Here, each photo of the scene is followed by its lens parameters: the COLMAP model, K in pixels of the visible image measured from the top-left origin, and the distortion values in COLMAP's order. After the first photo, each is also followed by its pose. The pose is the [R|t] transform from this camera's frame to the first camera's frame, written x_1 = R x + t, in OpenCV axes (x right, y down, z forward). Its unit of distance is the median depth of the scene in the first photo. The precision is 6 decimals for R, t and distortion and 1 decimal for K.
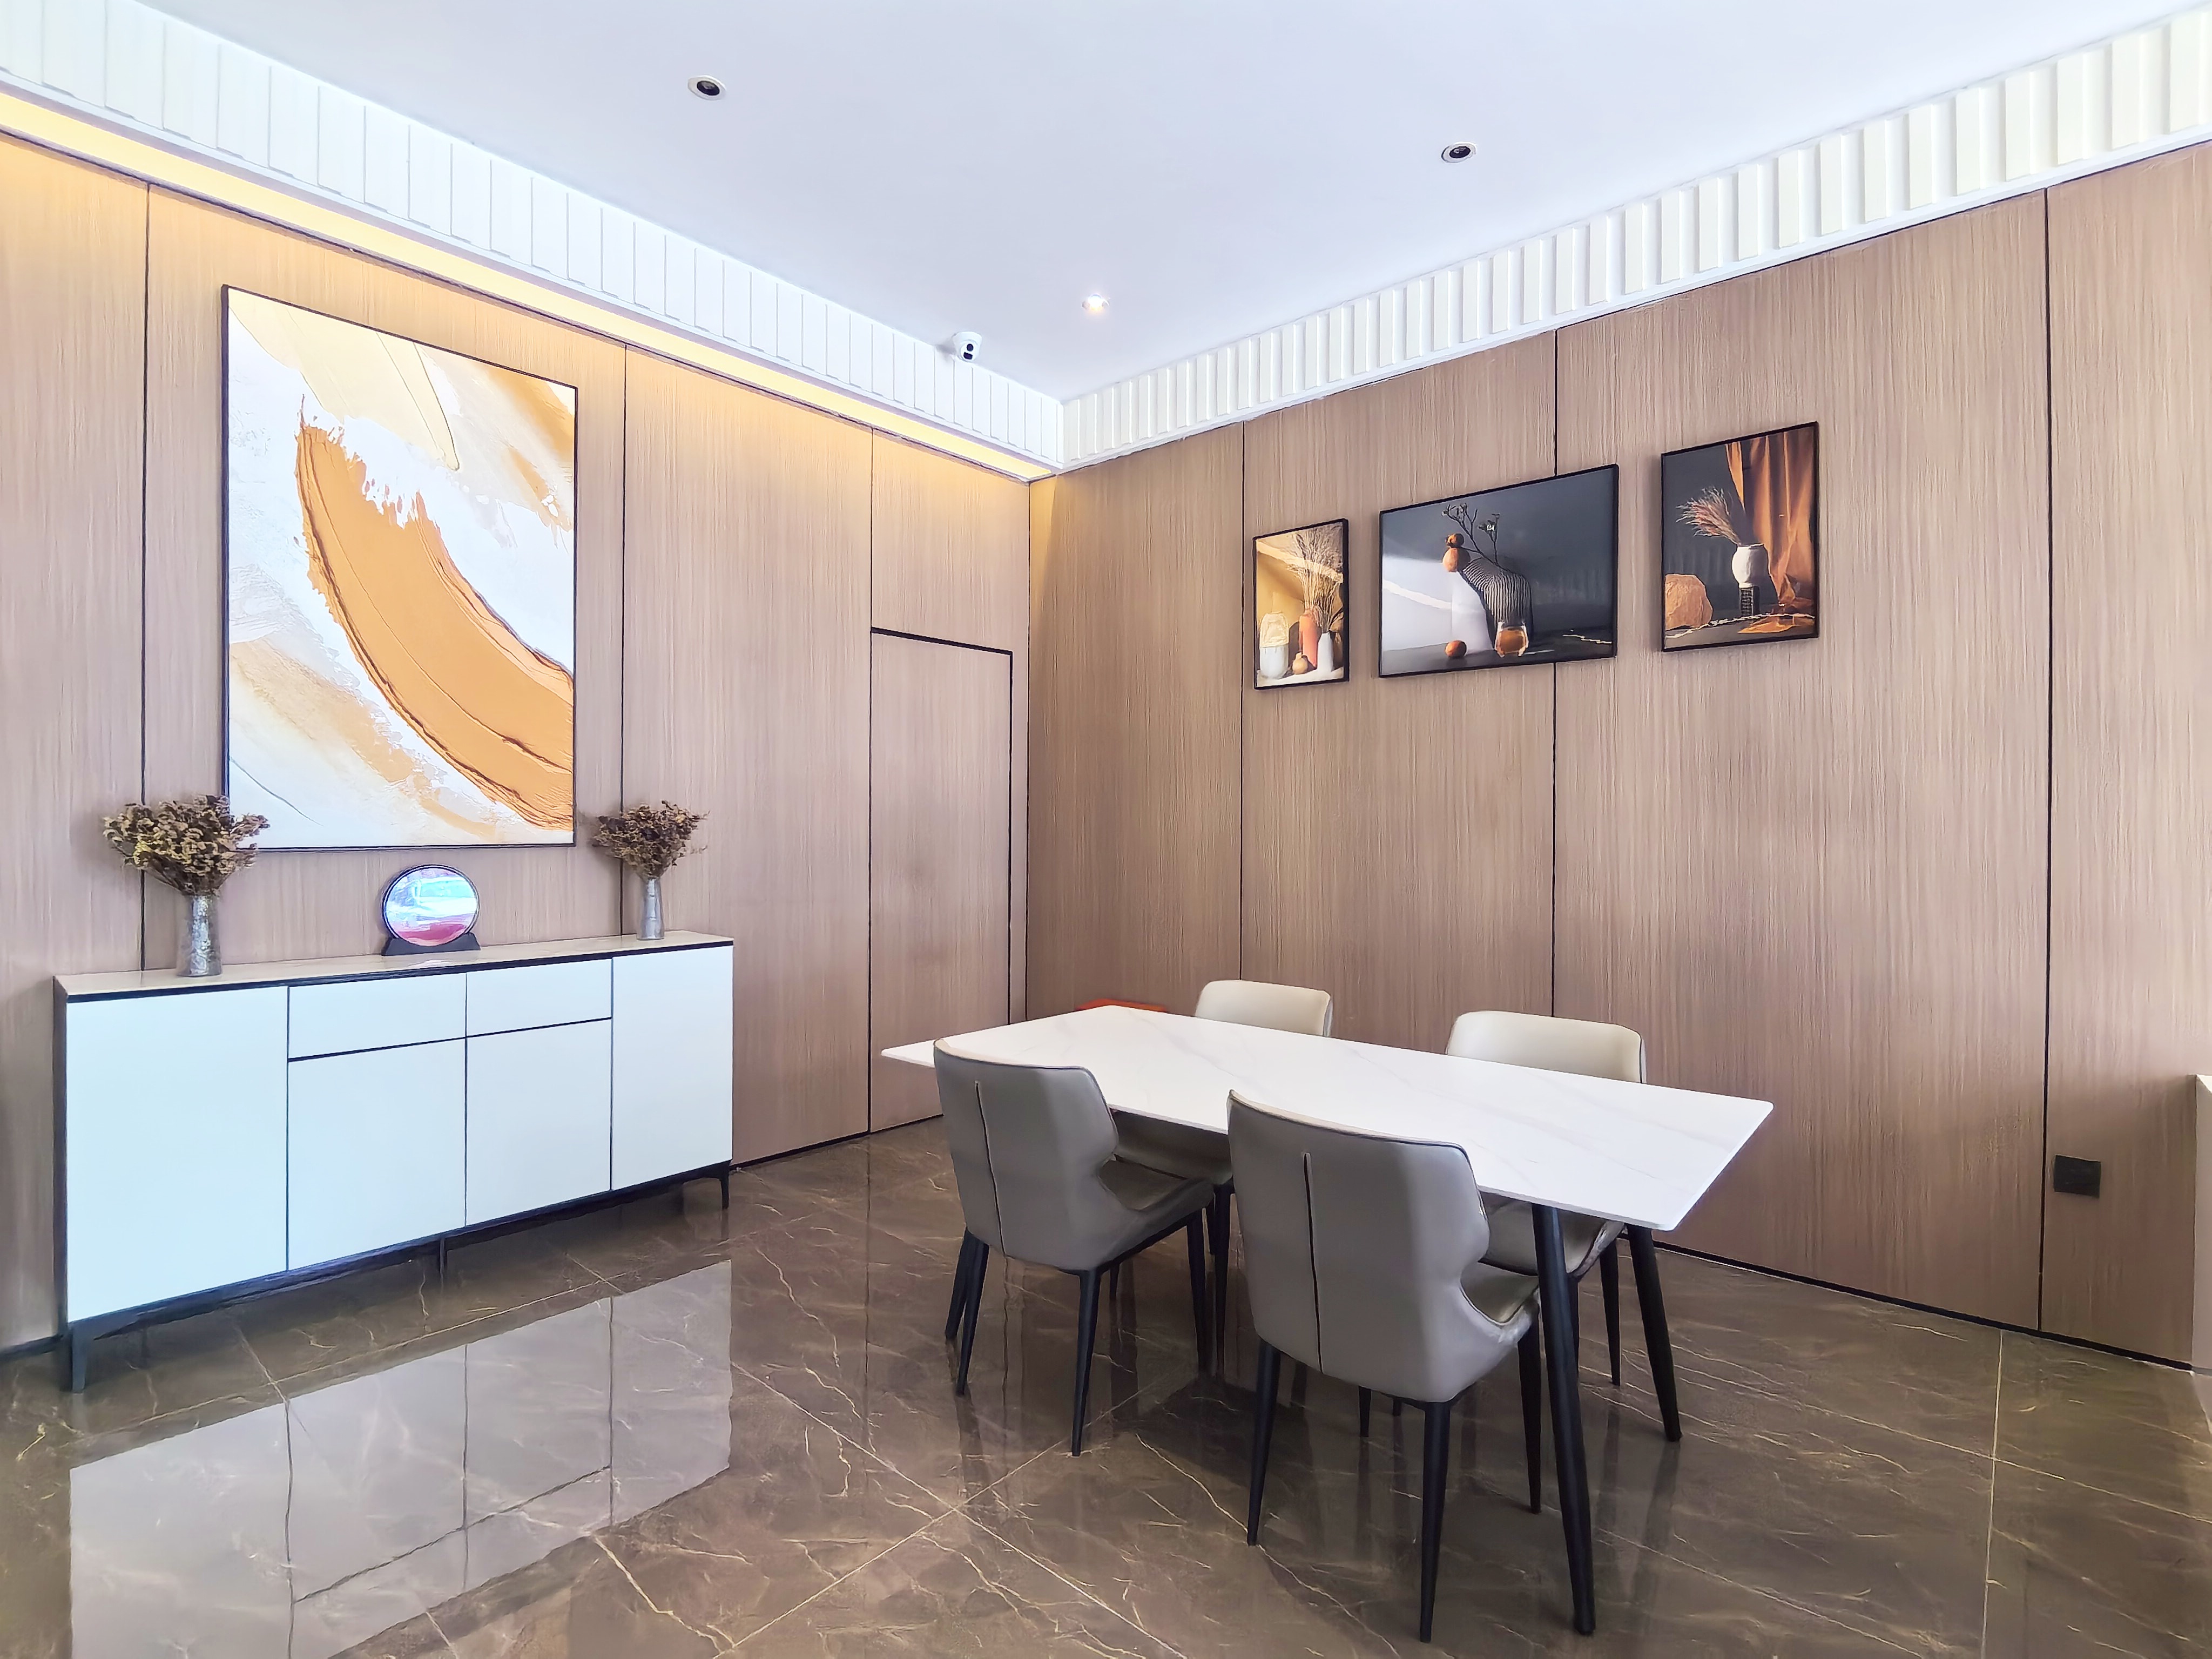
lens RADIAL K [[1043.6, 0, 1113.1], [0, 1043.6, 821.8], [0, 0, 1]] dist [-0.001357, -0.009157]
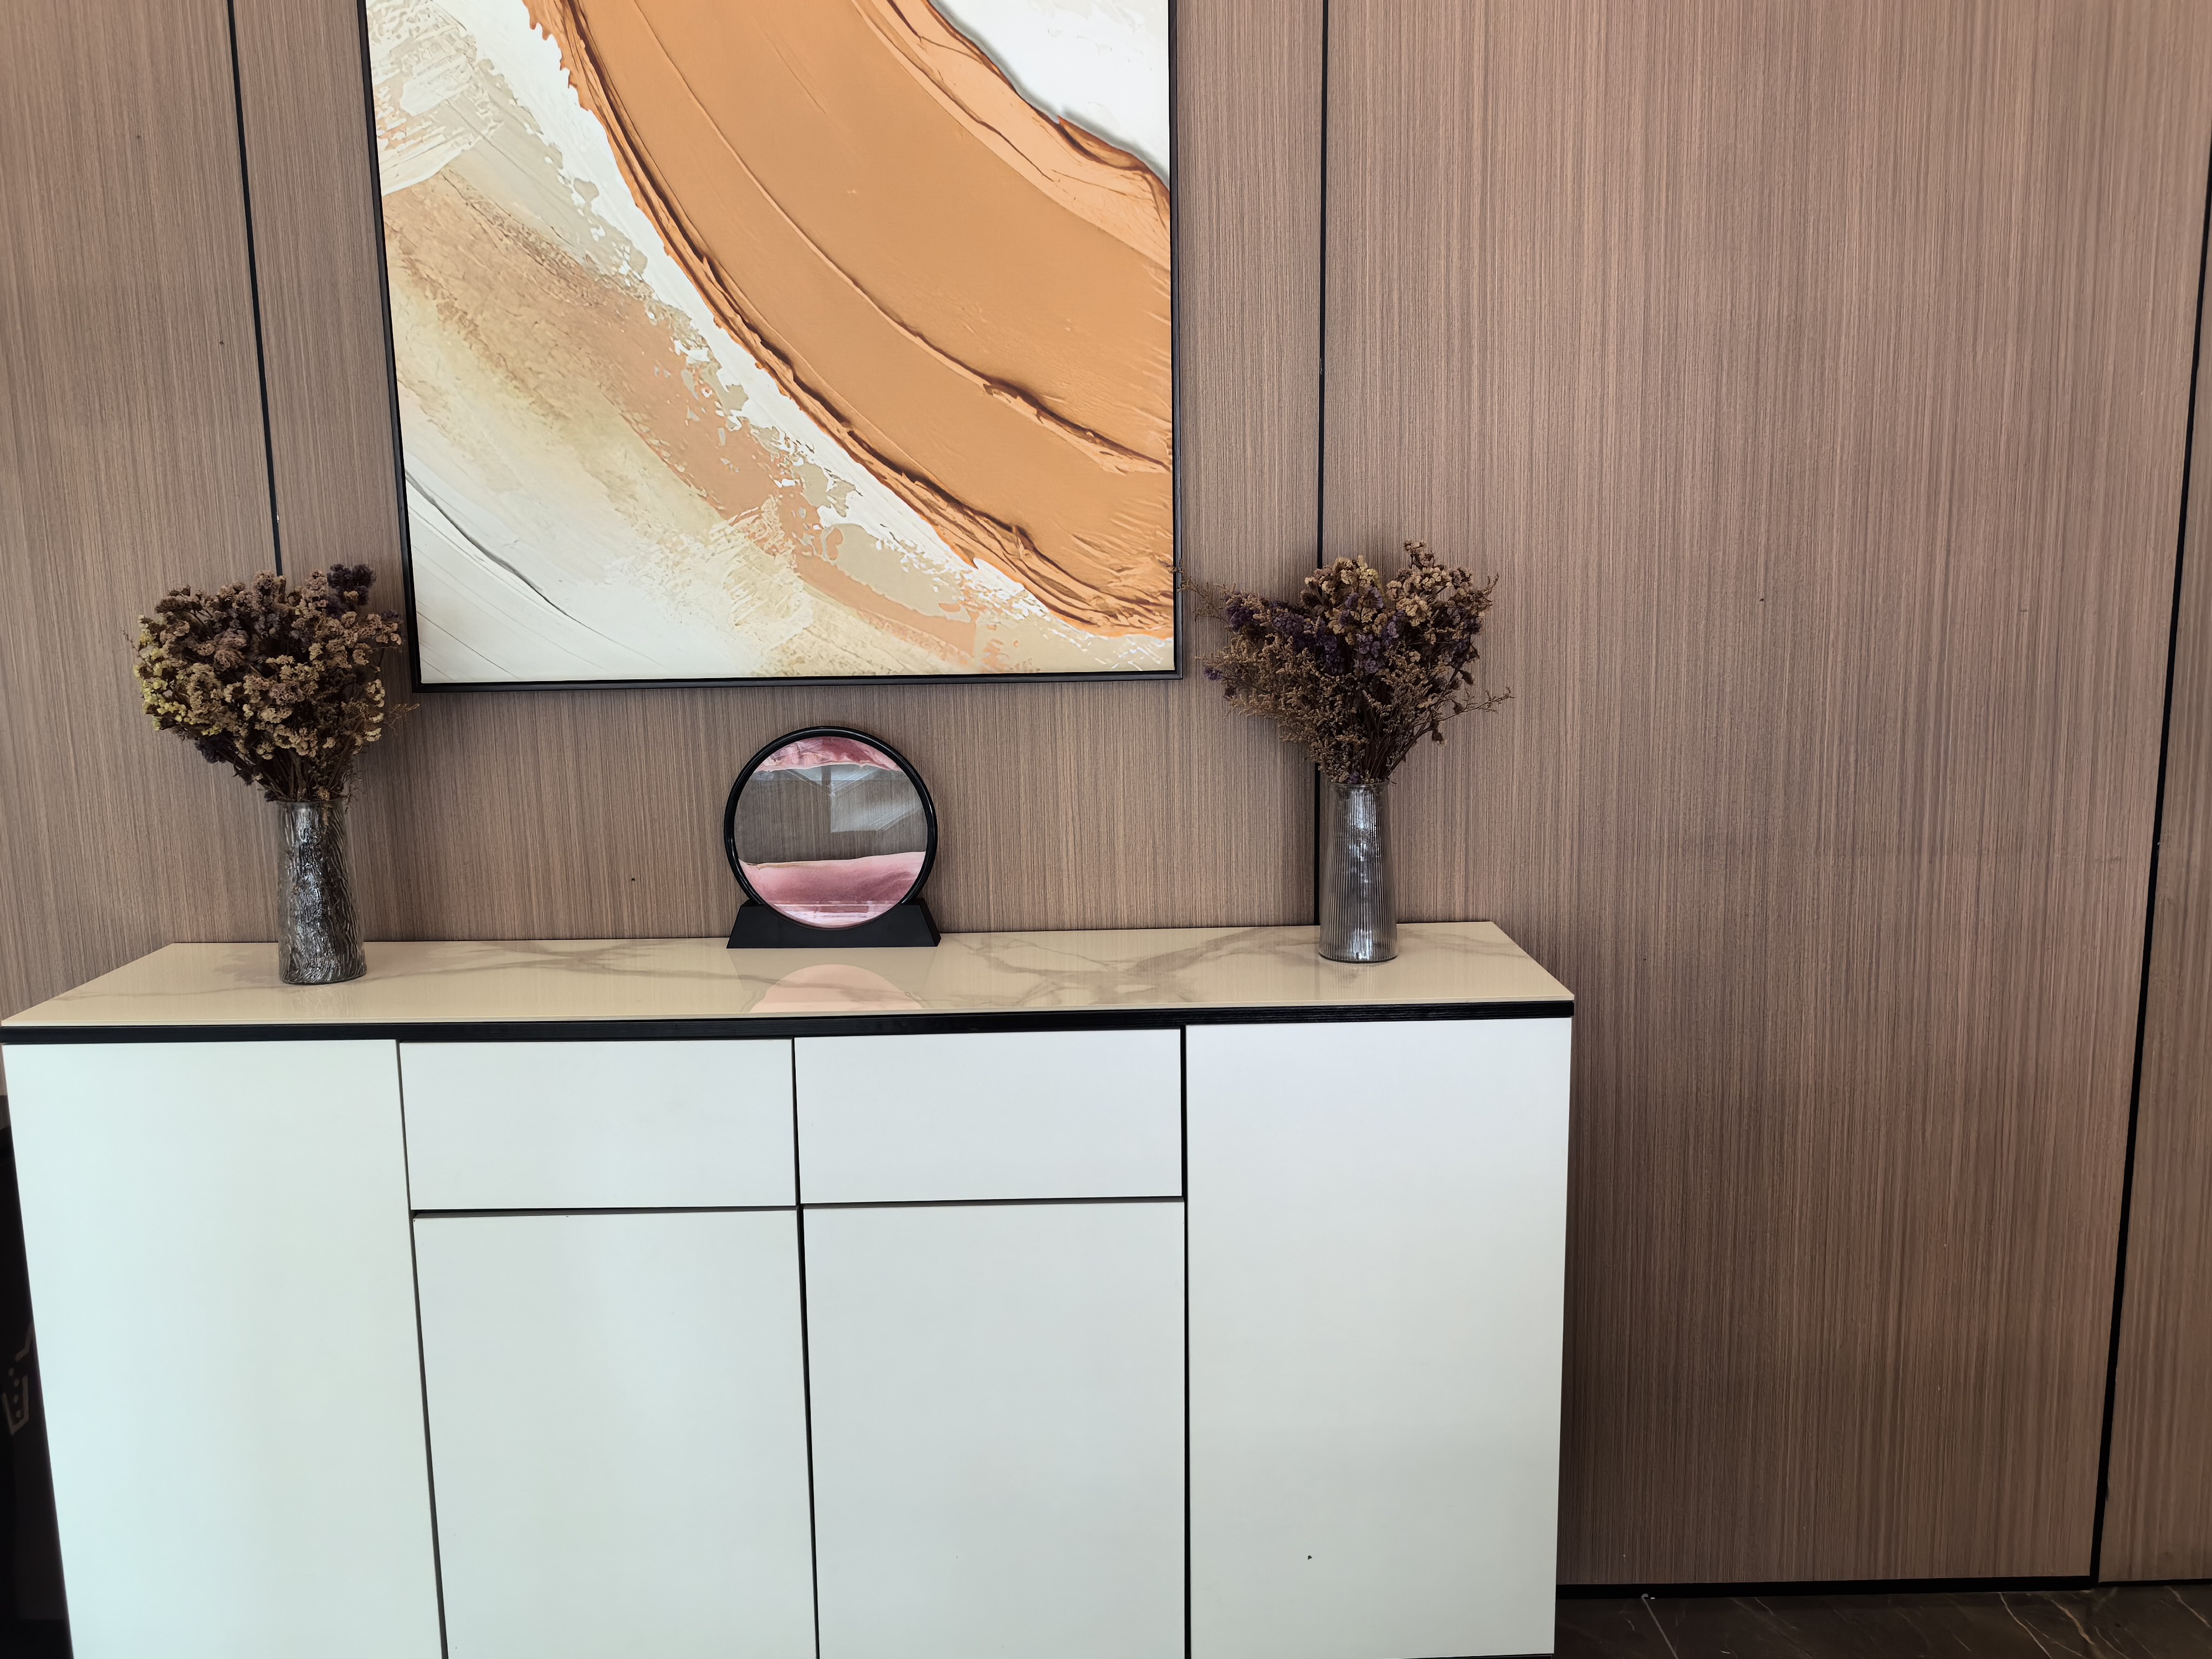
lens RADIAL K [[1747.1, 0, 1089.3], [0, 1747.1, 837.7], [0, 0, 1]] dist [0.042828, -0.062668]
pose [[0.662789, 0.106926, -0.741133, -0.089192], [0.019126, 0.987012, 0.159505, -0.019923], [0.748562, -0.119893, 0.652135, 0.610057]]
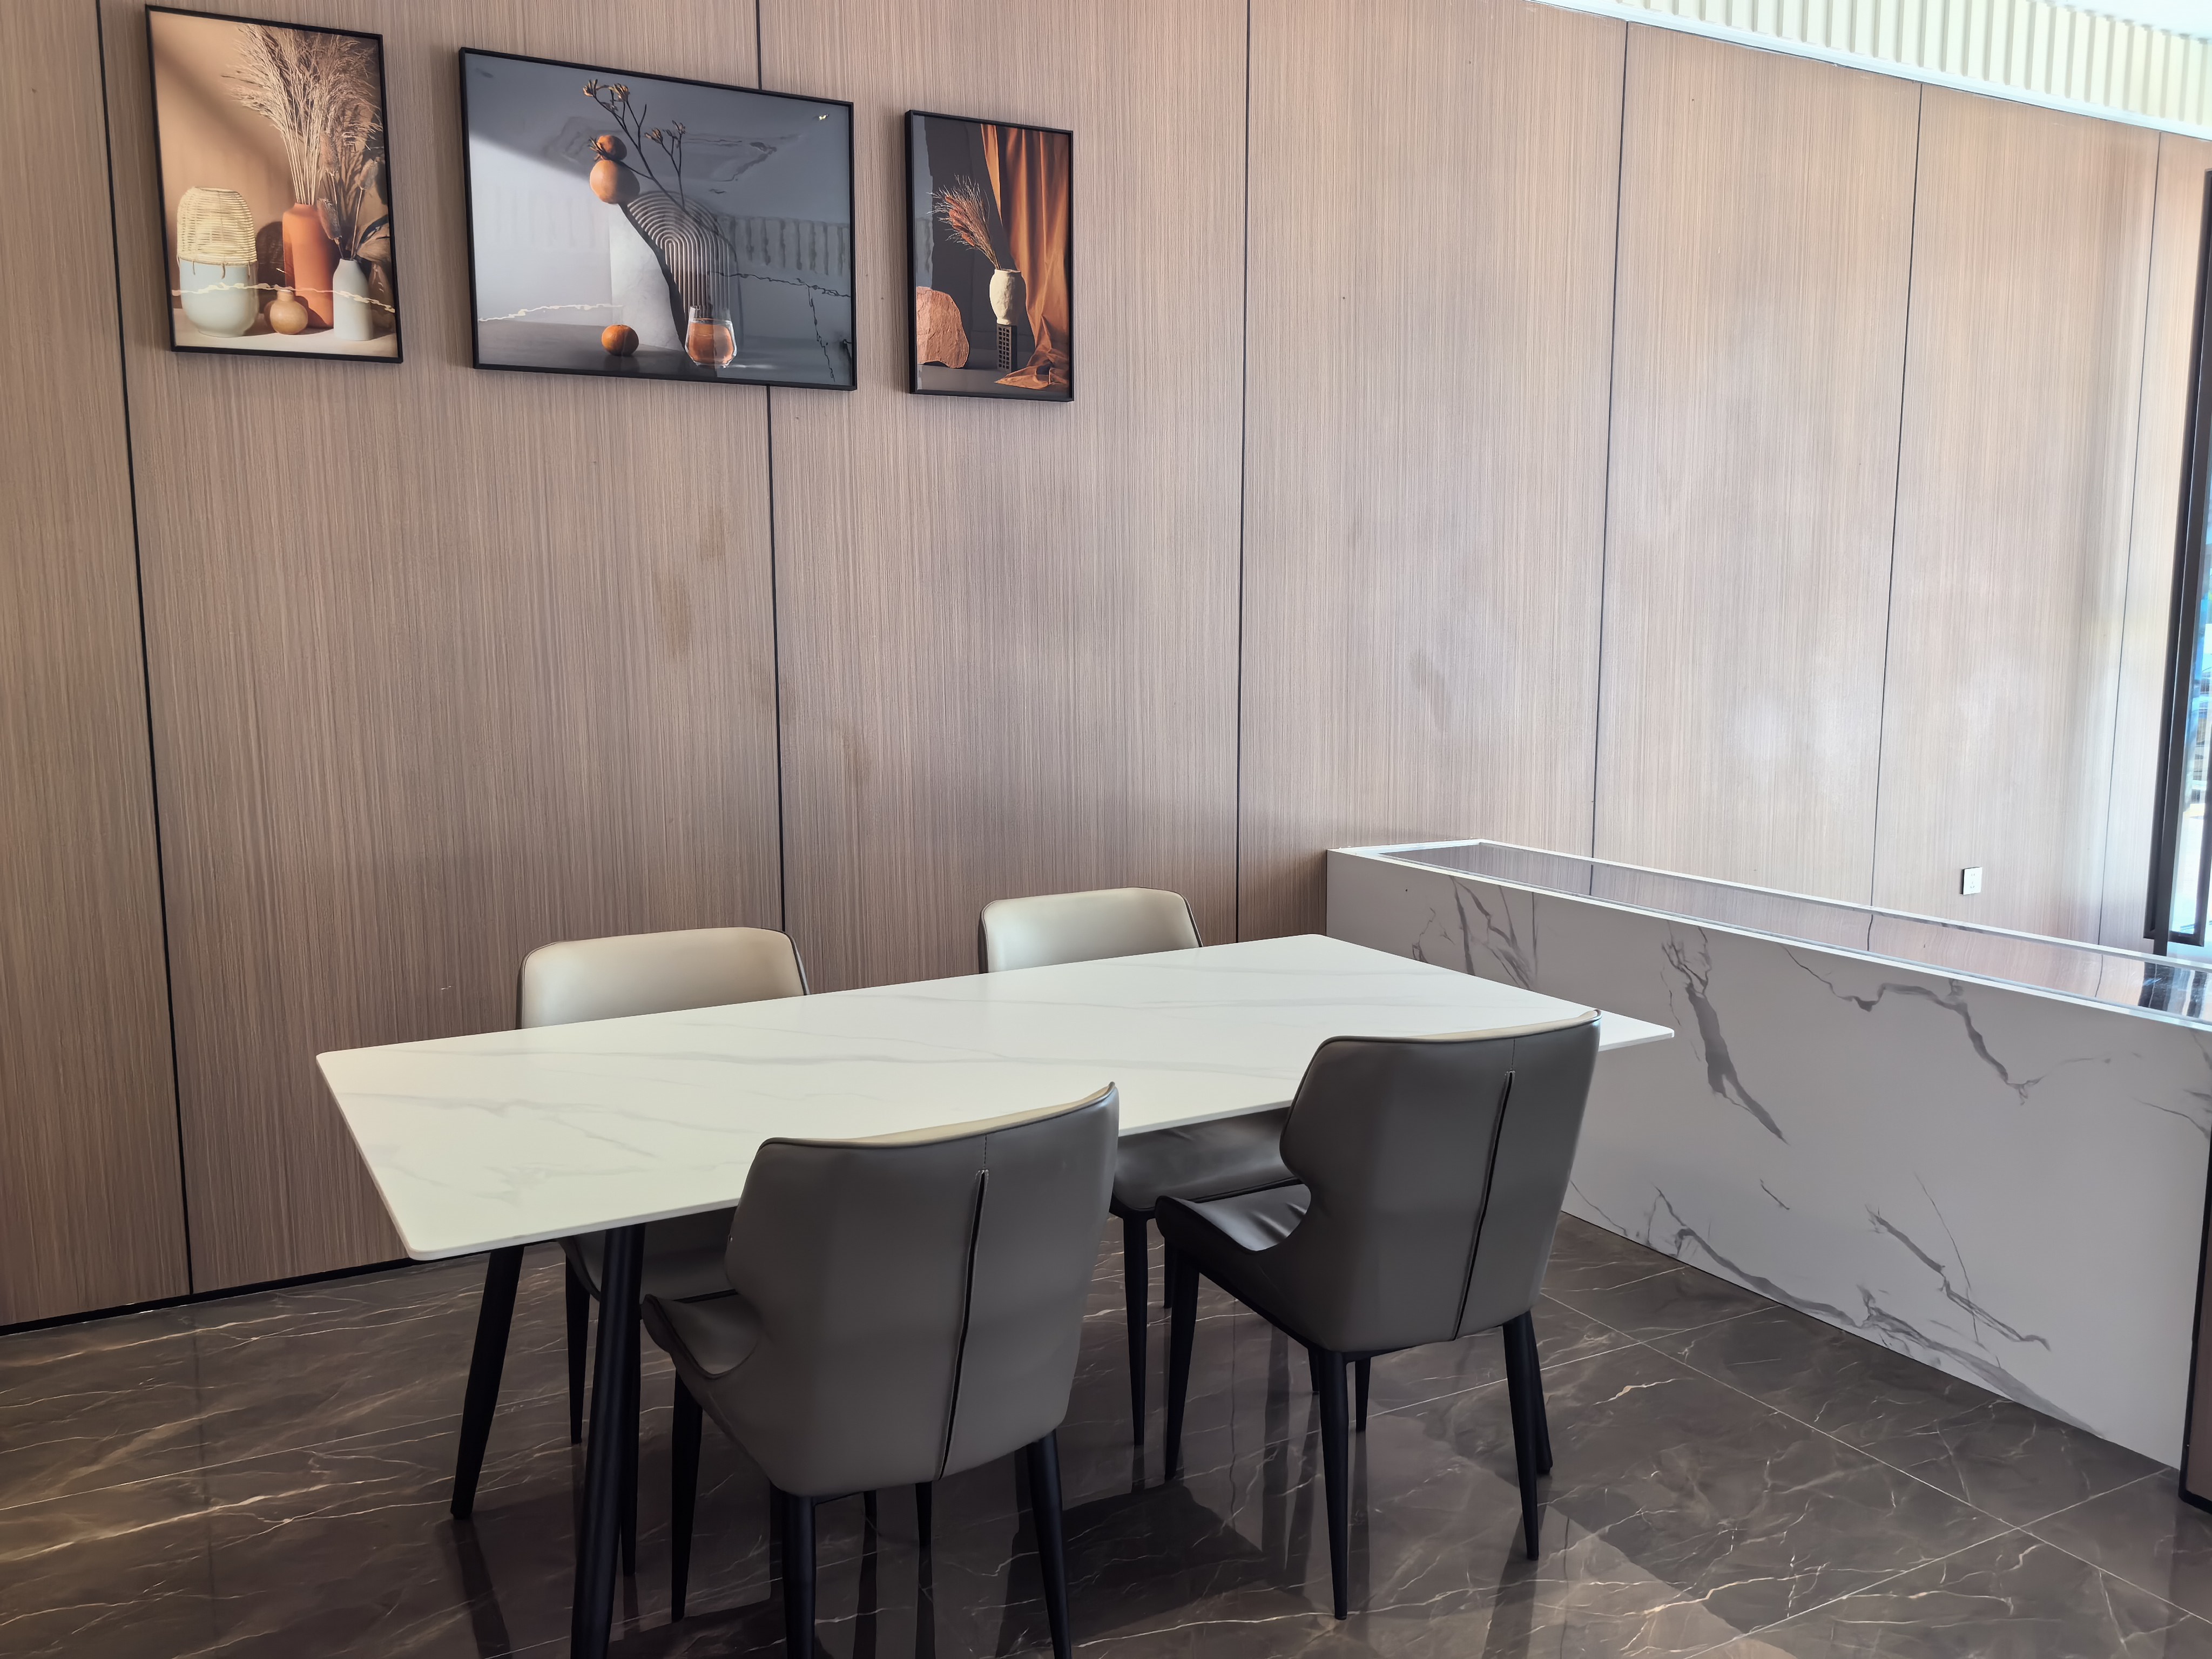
lens RADIAL K [[1747.1, 0, 1097.4], [0, 1747.1, 814.7], [0, 0, 1]] dist [0.042828, -0.062668]
pose [[0.356972, -0.121042, 0.926240, -0.601523], [0.006110, 0.991850, 0.127261, -0.025152], [-0.934095, -0.039769, 0.354803, 0.428578]]
